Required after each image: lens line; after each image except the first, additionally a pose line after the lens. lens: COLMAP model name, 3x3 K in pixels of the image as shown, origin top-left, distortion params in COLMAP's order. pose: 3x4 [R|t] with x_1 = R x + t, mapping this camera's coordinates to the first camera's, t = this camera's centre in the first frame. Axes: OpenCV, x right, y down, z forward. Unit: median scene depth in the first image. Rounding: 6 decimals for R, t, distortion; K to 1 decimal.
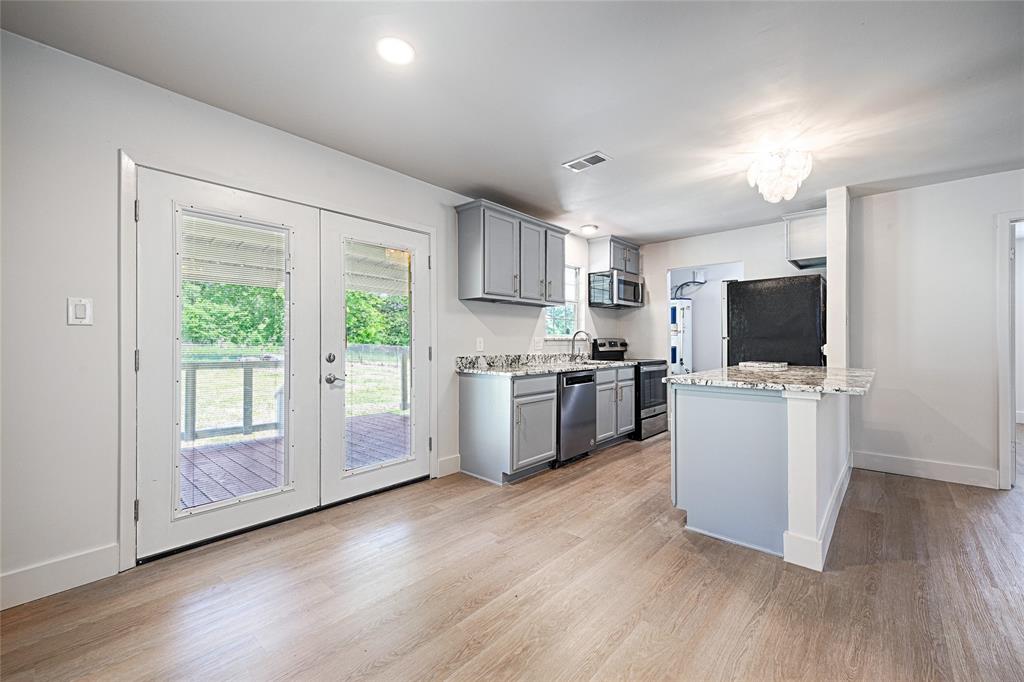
lens RADIAL K [[431.2, 0, 502.8], [0, 431.2, 341.8], [0, 0, 1]] dist [0.000635, -0.000278]
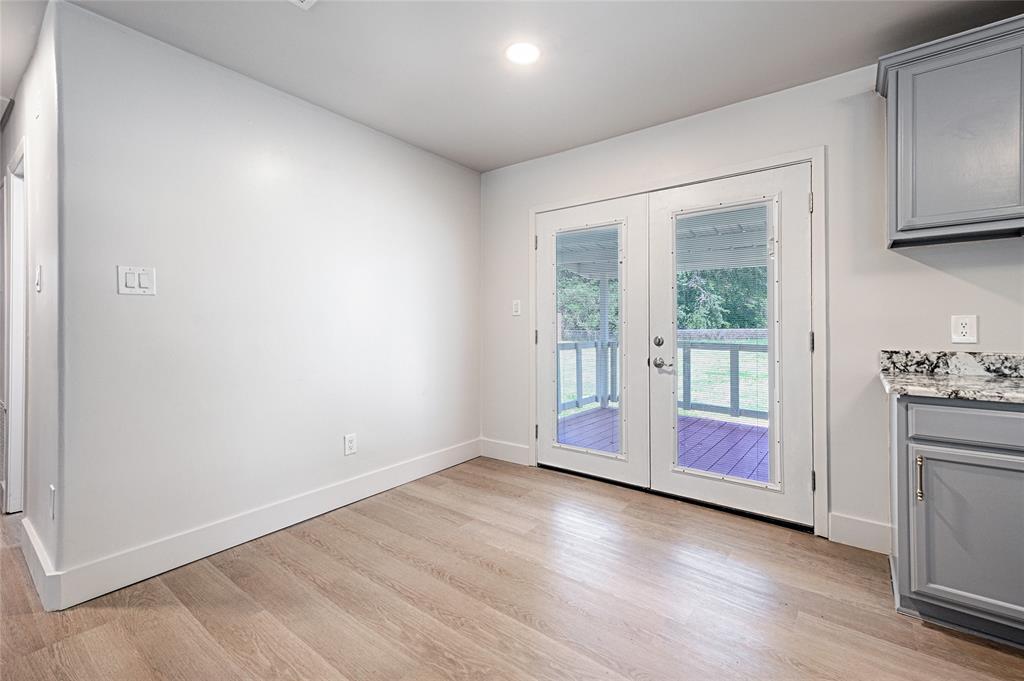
lens RADIAL K [[425.5, 0, 499.8], [0, 425.5, 325.3], [0, 0, 1]] dist [0.002595, -0.001177]
pose [[0.059956, 0.000349, -0.998201, 0.355476], [0.003804, 0.999993, 0.000579, -0.000203], [0.998194, -0.003832, 0.059955, 0.388956]]
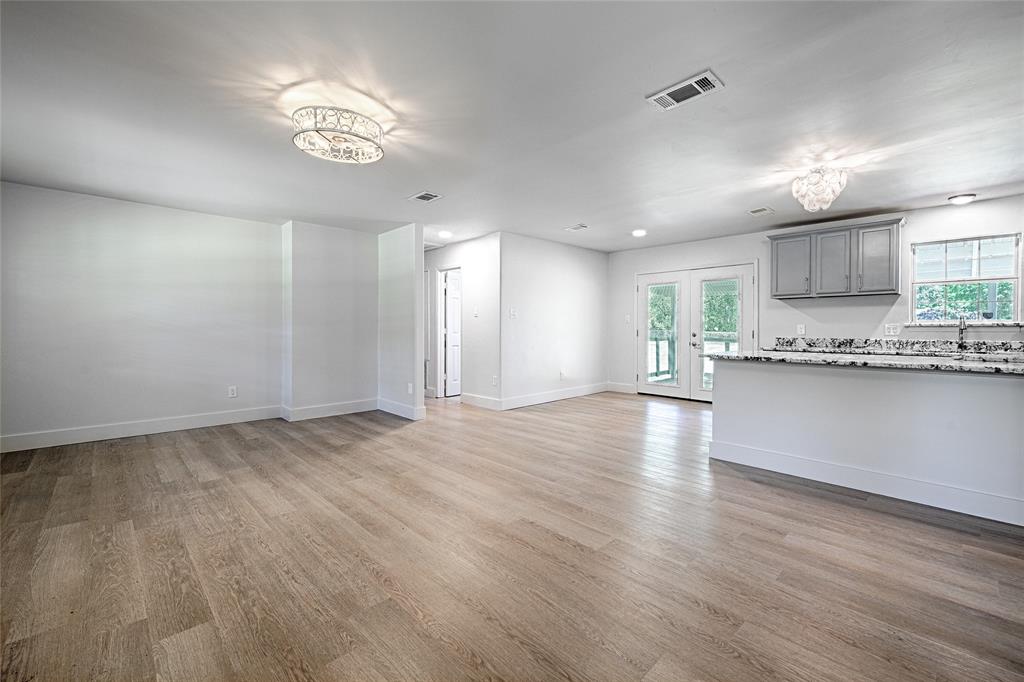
lens RADIAL K [[431.2, 0, 506.6], [0, 431.2, 330.8], [0, 0, 1]] dist [0.000635, -0.000278]
pose [[-0.091837, 0.010617, -0.995717, 1.246672], [0.001607, 0.999943, 0.010514, -0.005645], [0.995773, -0.000634, -0.091849, 0.164294]]
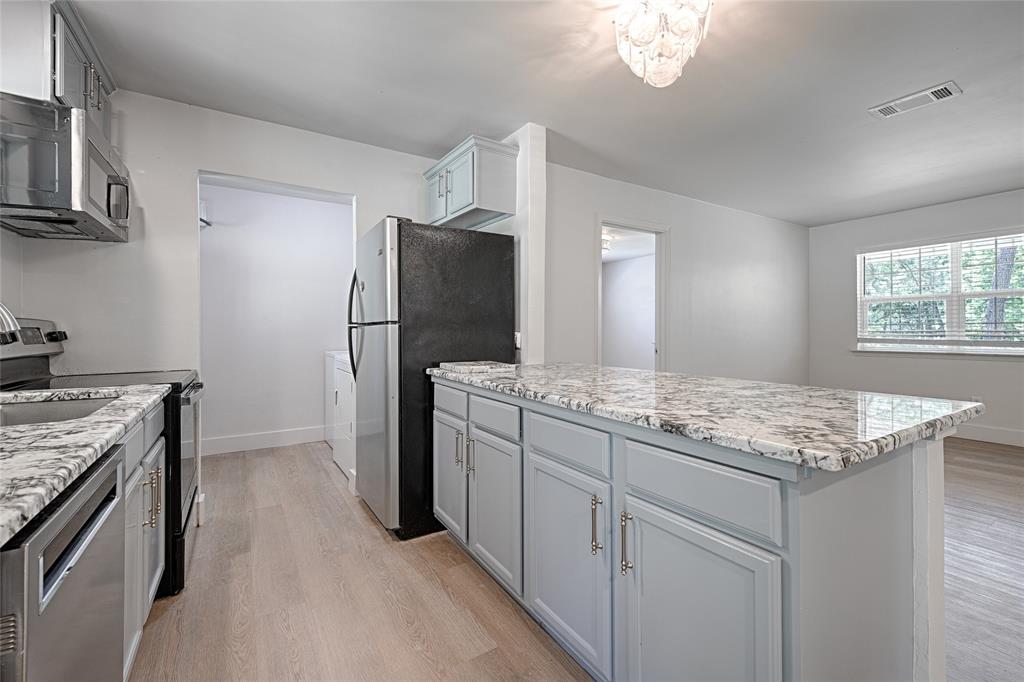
lens RADIAL K [[431.2, 0, 521.5], [0, 431.2, 329.7], [0, 0, 1]] dist [0.000635, -0.000278]
pose [[0.243364, 0.003540, 0.969928, 0.032421], [0.000406, 0.999993, -0.003751, 0.002687], [-0.969935, 0.001307, 0.243361, 0.672754]]
